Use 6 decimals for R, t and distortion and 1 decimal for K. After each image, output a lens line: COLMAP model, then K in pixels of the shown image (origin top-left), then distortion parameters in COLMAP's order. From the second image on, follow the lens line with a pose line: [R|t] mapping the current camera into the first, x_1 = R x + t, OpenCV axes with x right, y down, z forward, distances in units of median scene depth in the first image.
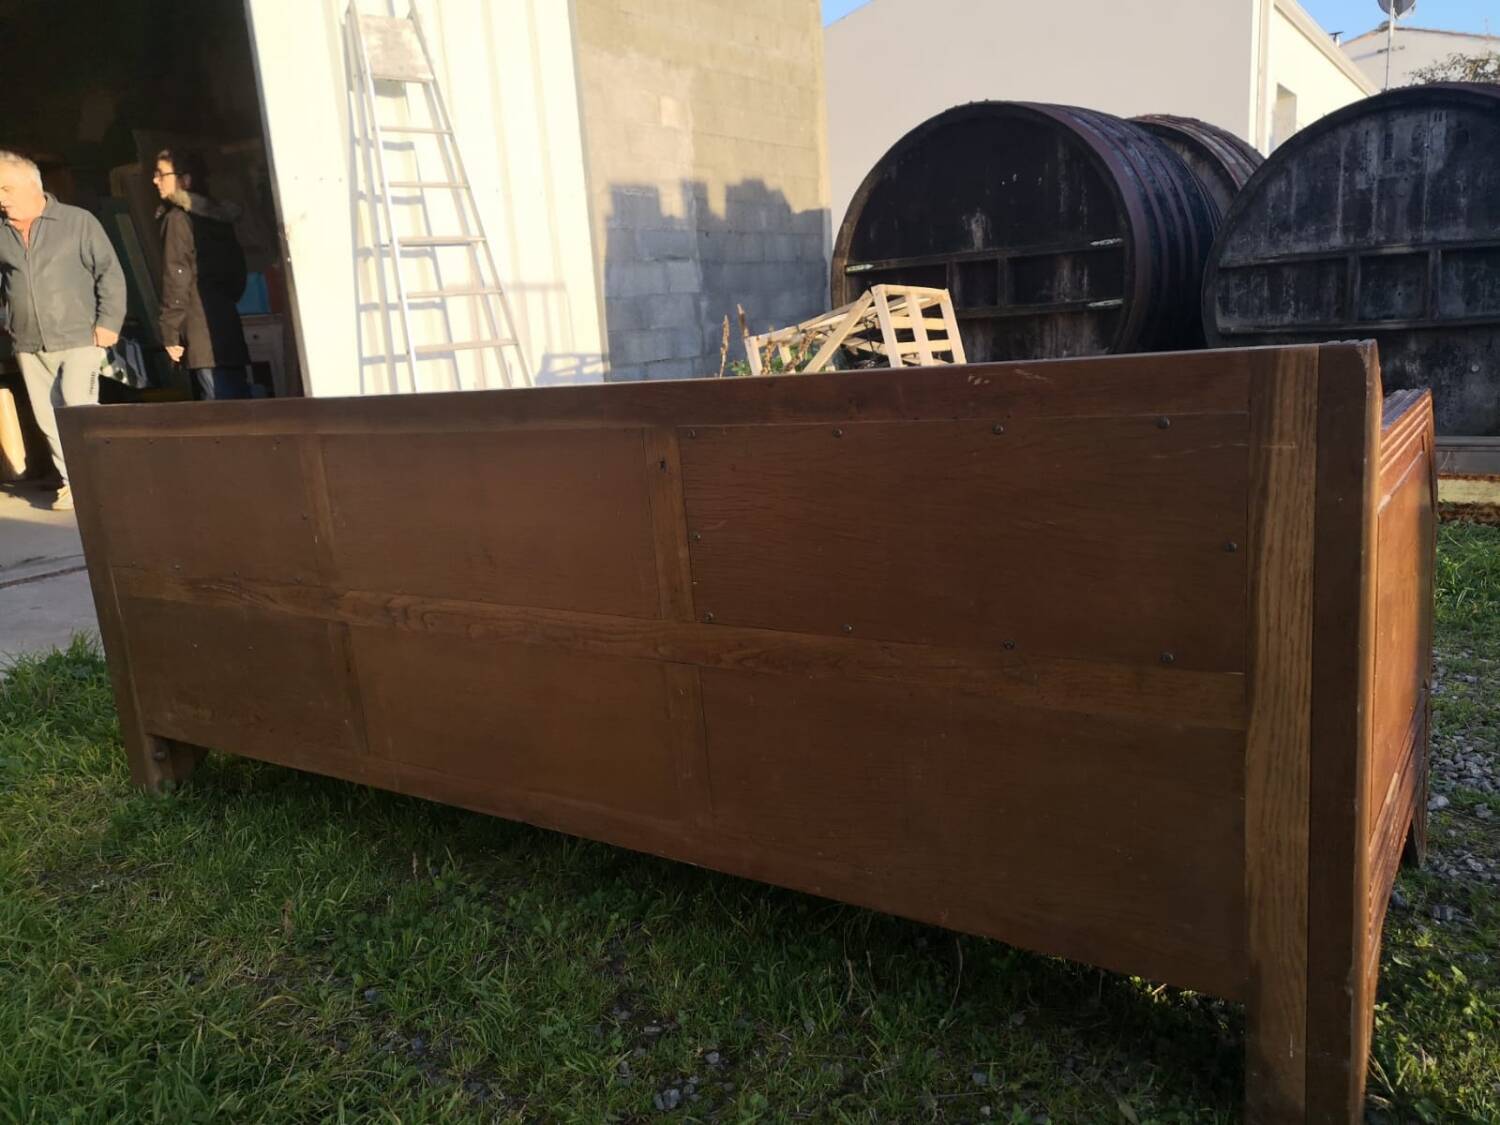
lens RADIAL K [[1155.0, 0, 753.2], [0, 1155.0, 563.6], [0, 0, 1]] dist [0.062728, -0.056988]
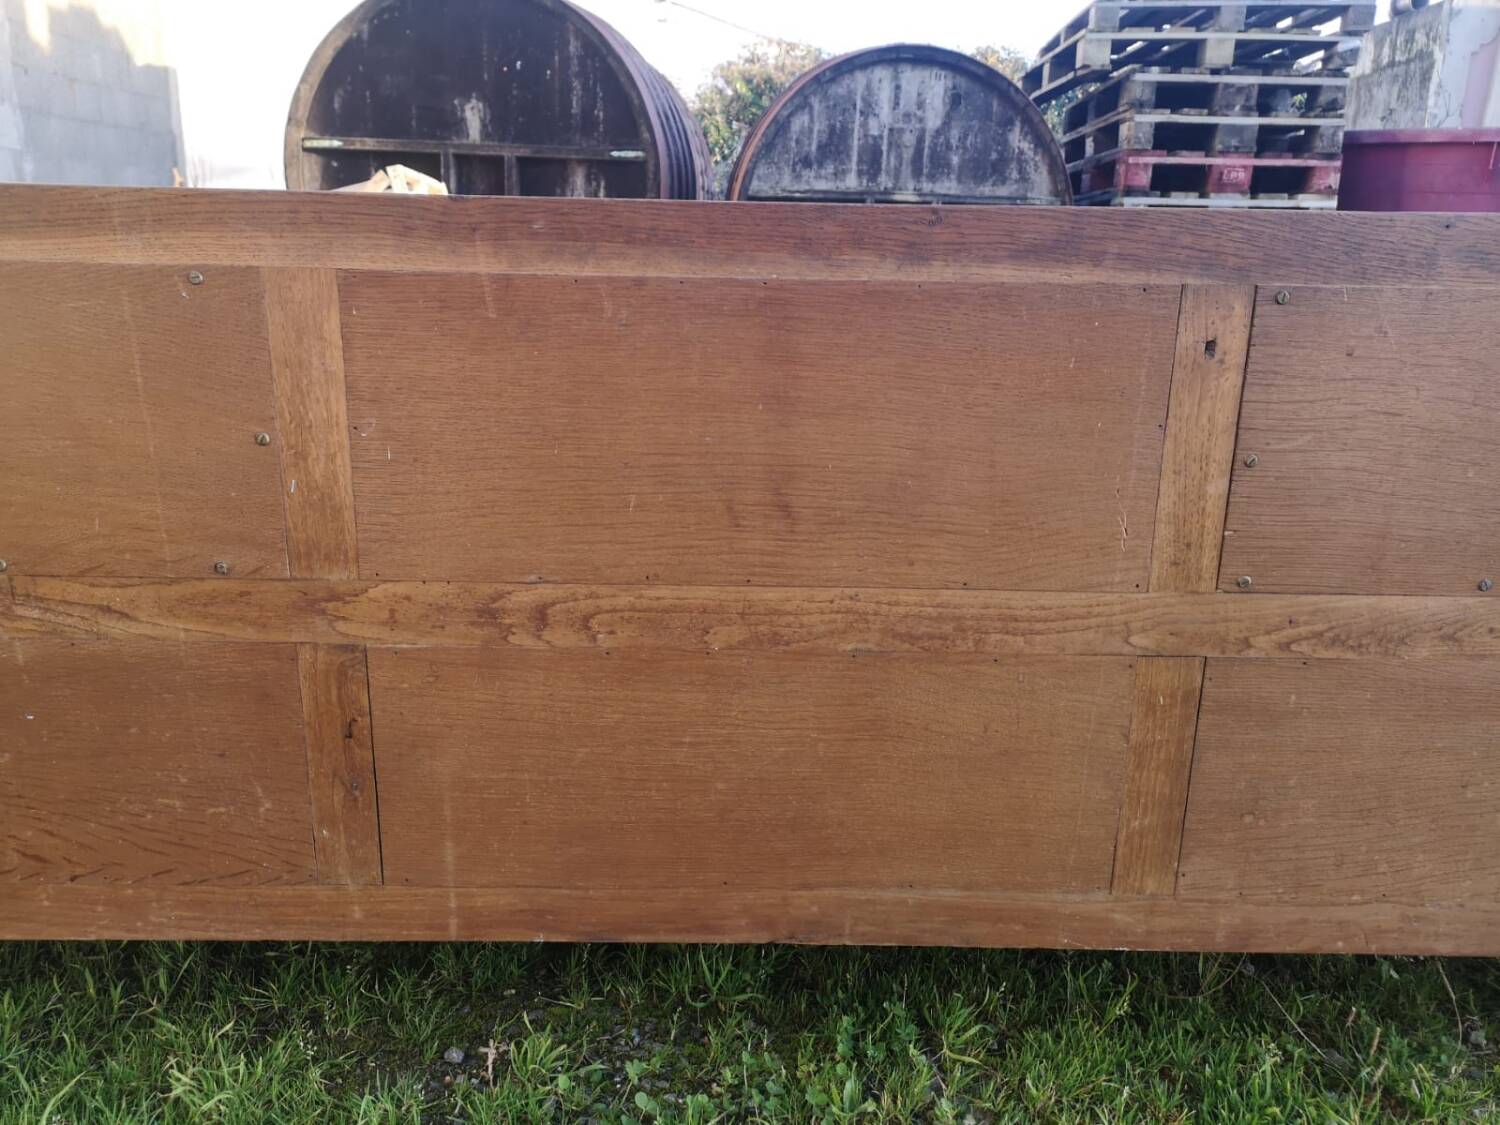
lens RADIAL K [[1155.0, 0, 753.2], [0, 1155.0, 563.6], [0, 0, 1]] dist [0.062728, -0.056988]
pose [[0.817870, -0.064571, 0.571769, -0.200938], [0.033057, 0.997315, 0.065343, -0.005428], [-0.574453, -0.034541, 0.817808, 0.192363]]
